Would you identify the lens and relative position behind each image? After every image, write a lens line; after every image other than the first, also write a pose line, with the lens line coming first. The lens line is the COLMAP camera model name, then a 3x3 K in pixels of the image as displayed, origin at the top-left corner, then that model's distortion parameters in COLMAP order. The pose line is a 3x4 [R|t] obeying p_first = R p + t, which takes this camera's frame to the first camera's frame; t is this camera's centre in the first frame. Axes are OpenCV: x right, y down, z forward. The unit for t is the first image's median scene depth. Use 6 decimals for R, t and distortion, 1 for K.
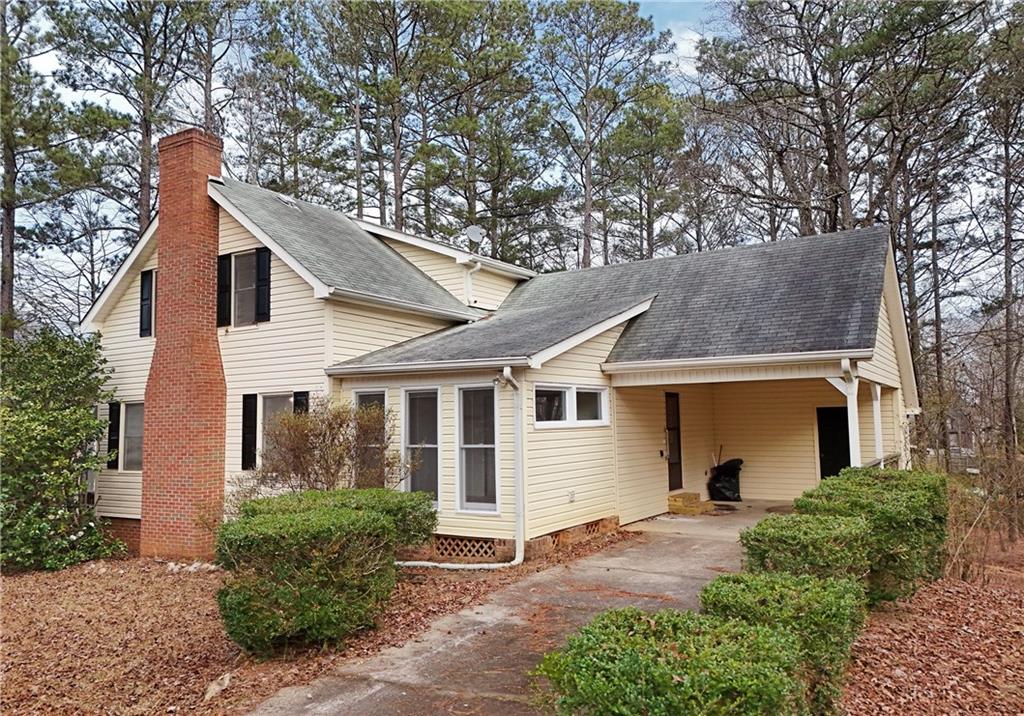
lens RADIAL K [[756.7, 0, 512.0], [0, 756.7, 358.0], [0, 0, 1]] dist [0.045964, -0.003237]
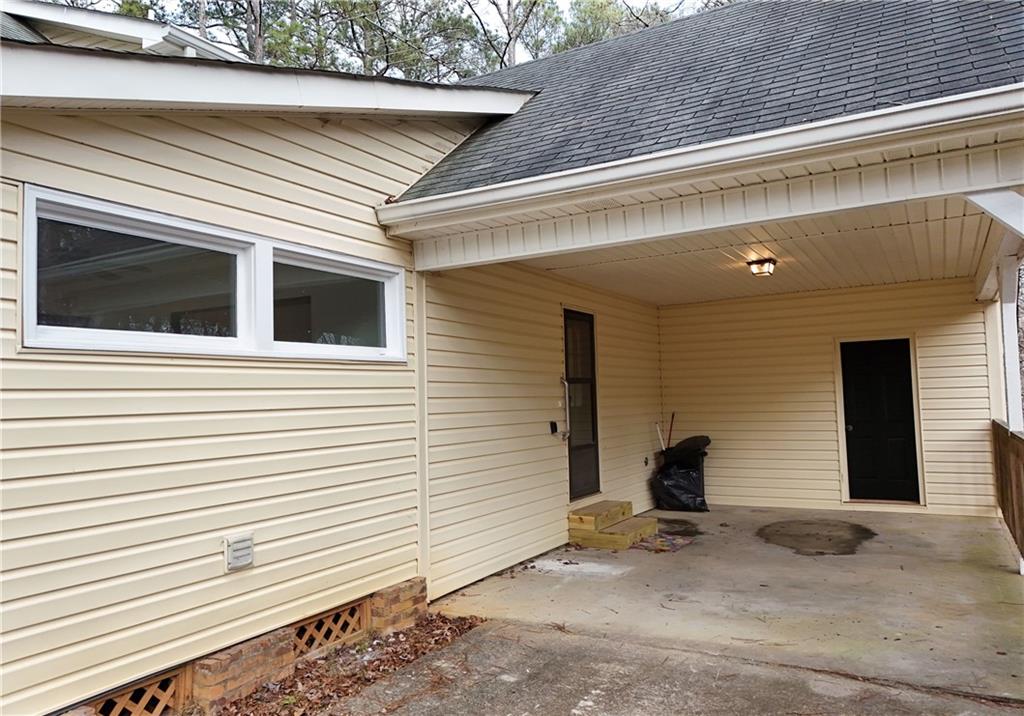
lens RADIAL K [[756.7, 0, 512.0], [0, 756.7, 358.0], [0, 0, 1]] dist [0.045964, -0.003237]
pose [[0.998555, -0.008595, 0.053039, 0.156160], [0.007146, 0.999598, 0.027436, 0.071972], [-0.053254, -0.027017, 0.998215, 0.548411]]
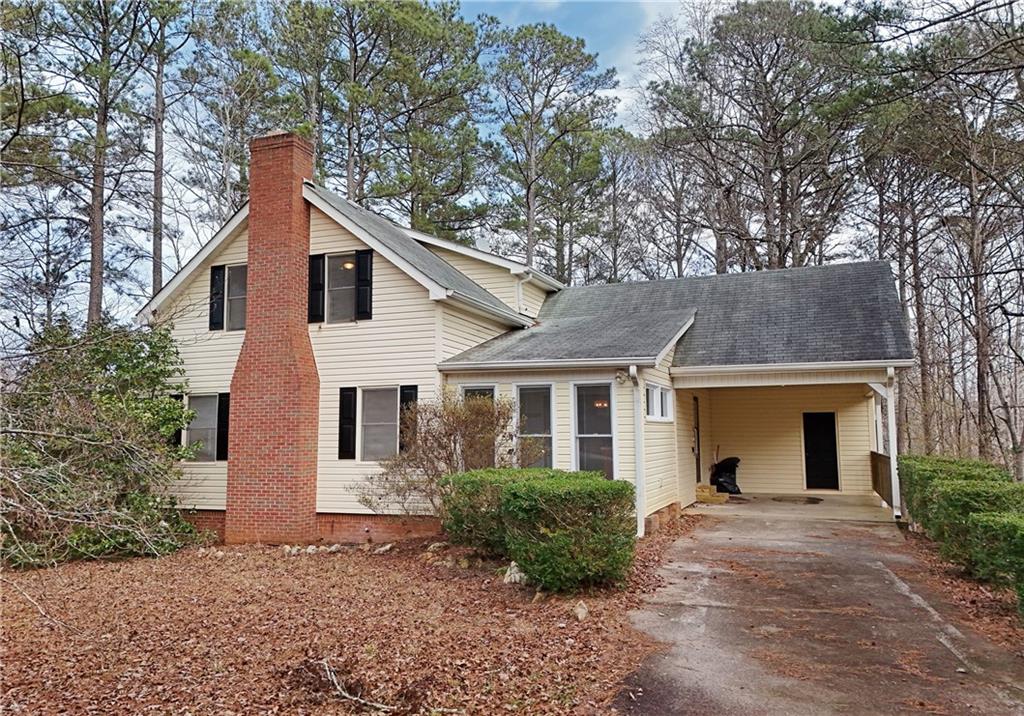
lens RADIAL K [[756.7, 0, 512.0], [0, 756.7, 358.0], [0, 0, 1]] dist [0.045964, -0.003237]
pose [[0.983043, 0.029949, 0.180914, -0.301357], [-0.026420, 0.999411, -0.021884, 0.022911], [-0.181463, 0.016733, 0.983255, -0.075693]]
